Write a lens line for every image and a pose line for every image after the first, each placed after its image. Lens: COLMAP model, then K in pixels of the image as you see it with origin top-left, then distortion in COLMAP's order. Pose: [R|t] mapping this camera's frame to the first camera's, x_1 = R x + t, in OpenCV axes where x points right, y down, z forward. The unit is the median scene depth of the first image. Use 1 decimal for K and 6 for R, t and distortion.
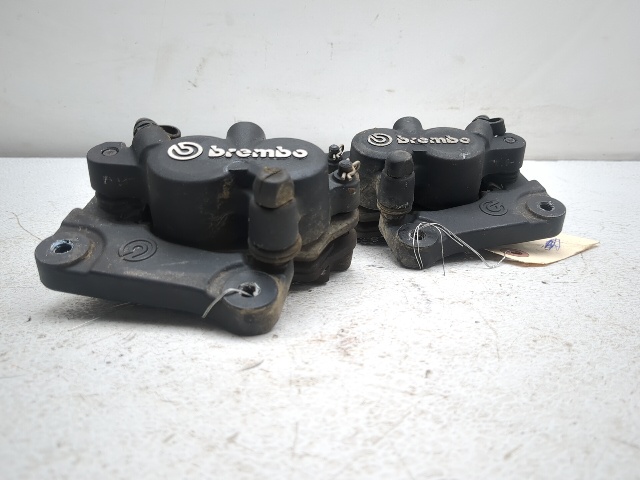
lens RADIAL K [[582.4, 0, 320.0], [0, 582.4, 240.0], [0, 0, 1]] dist [0.052617, -0.113940]
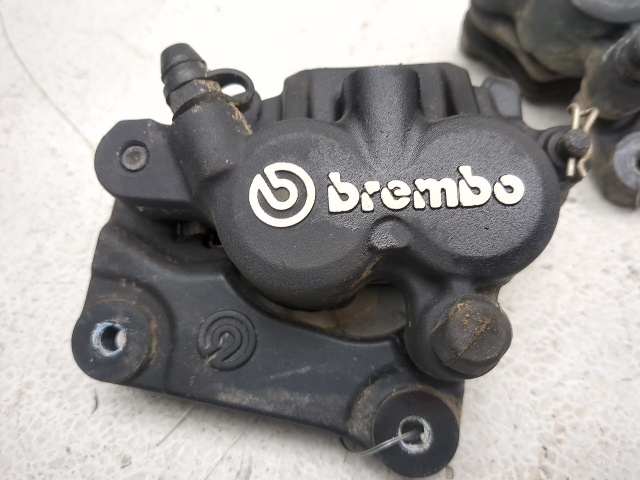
lens RADIAL K [[578.2, 0, 320.0], [0, 578.2, 240.0], [0, 0, 1]] dist [0.037719, -0.147980]
pose [[0.997075, -0.006652, -0.076138, -0.158269], [0.055996, 0.741595, 0.668507, -0.457558], [0.052017, -0.670815, 0.739798, 0.597042]]
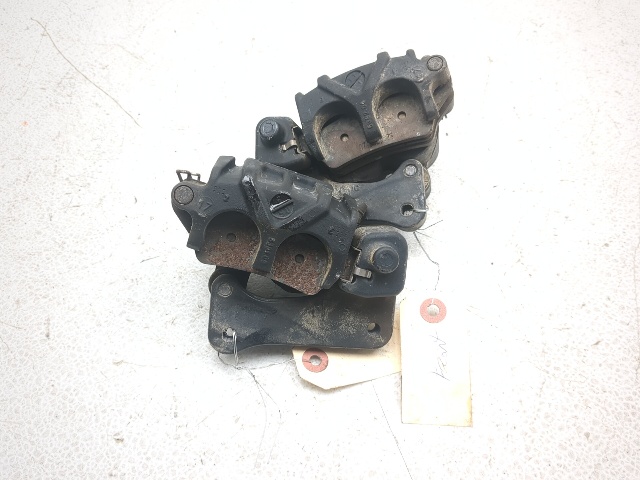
lens RADIAL K [[582.4, 0, 320.0], [0, 582.4, 240.0], [0, 0, 1]] dist [0.052617, -0.113940]
pose [[0.998447, -0.054040, 0.013553, 0.014893], [0.031581, 0.749360, 0.661409, -0.865267], [-0.045899, -0.659953, 0.749903, -0.378904]]
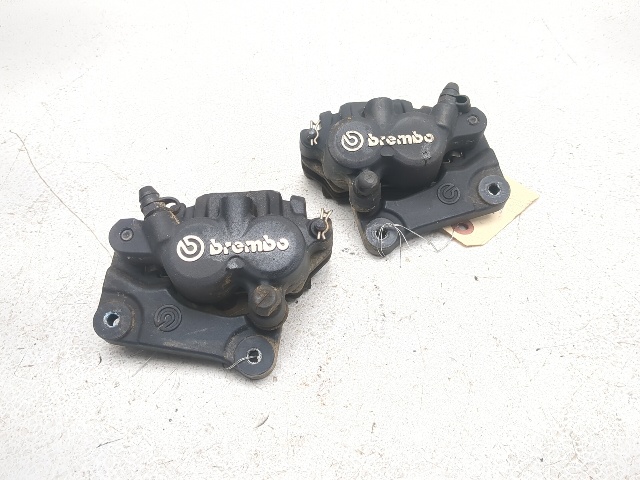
lens RADIAL K [[582.4, 0, 320.0], [0, 582.4, 240.0], [0, 0, 1]] dist [0.052617, -0.113940]
pose [[0.999268, -0.038177, 0.002385, 0.042365], [0.030243, 0.826699, 0.561830, -0.853009], [-0.023421, -0.561347, 0.827249, -0.024940]]
